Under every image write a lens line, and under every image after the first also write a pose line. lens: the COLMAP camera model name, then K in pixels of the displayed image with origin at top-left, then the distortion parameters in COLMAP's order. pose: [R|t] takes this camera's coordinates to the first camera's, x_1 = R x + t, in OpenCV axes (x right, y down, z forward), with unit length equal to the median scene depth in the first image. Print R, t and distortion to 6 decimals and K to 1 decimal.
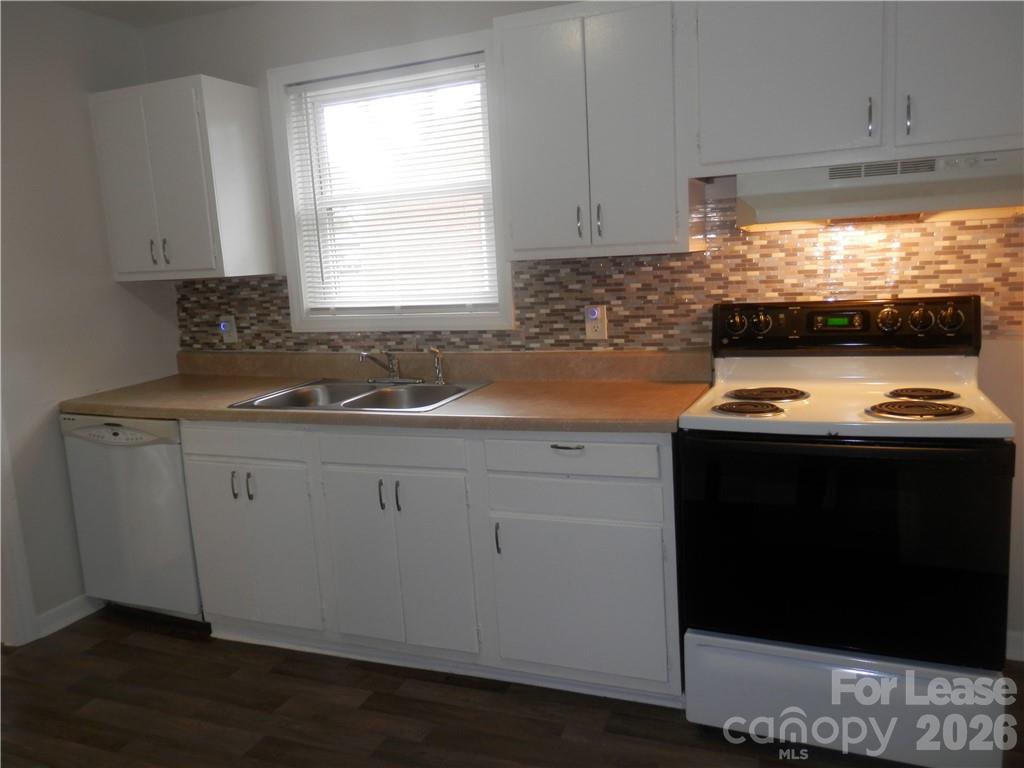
lens RADIAL K [[765.5, 0, 512.0], [0, 765.5, 384.0], [0, 0, 1]] dist [-0.007326, 0.001450]
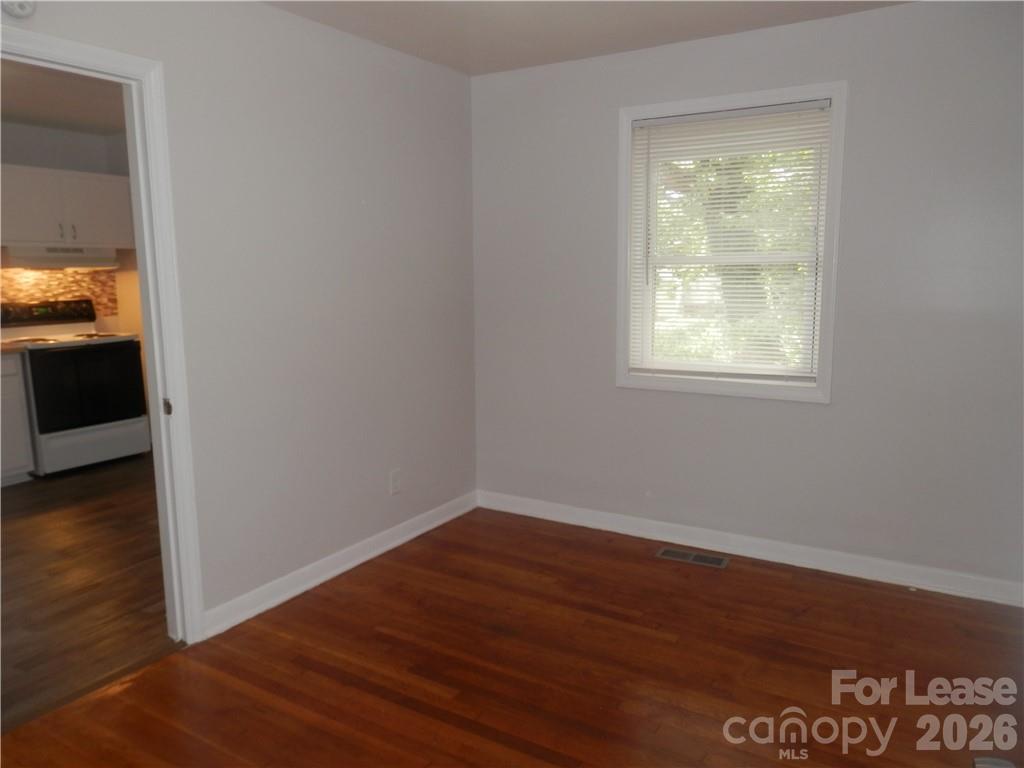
lens RADIAL K [[765.5, 0, 512.0], [0, 765.5, 384.0], [0, 0, 1]] dist [-0.007326, 0.001450]
pose [[0.171261, -0.091959, 0.980925, -1.703026], [0.147950, 0.986745, 0.066674, 0.206768], [-0.974054, 0.133709, 0.182596, -0.842565]]
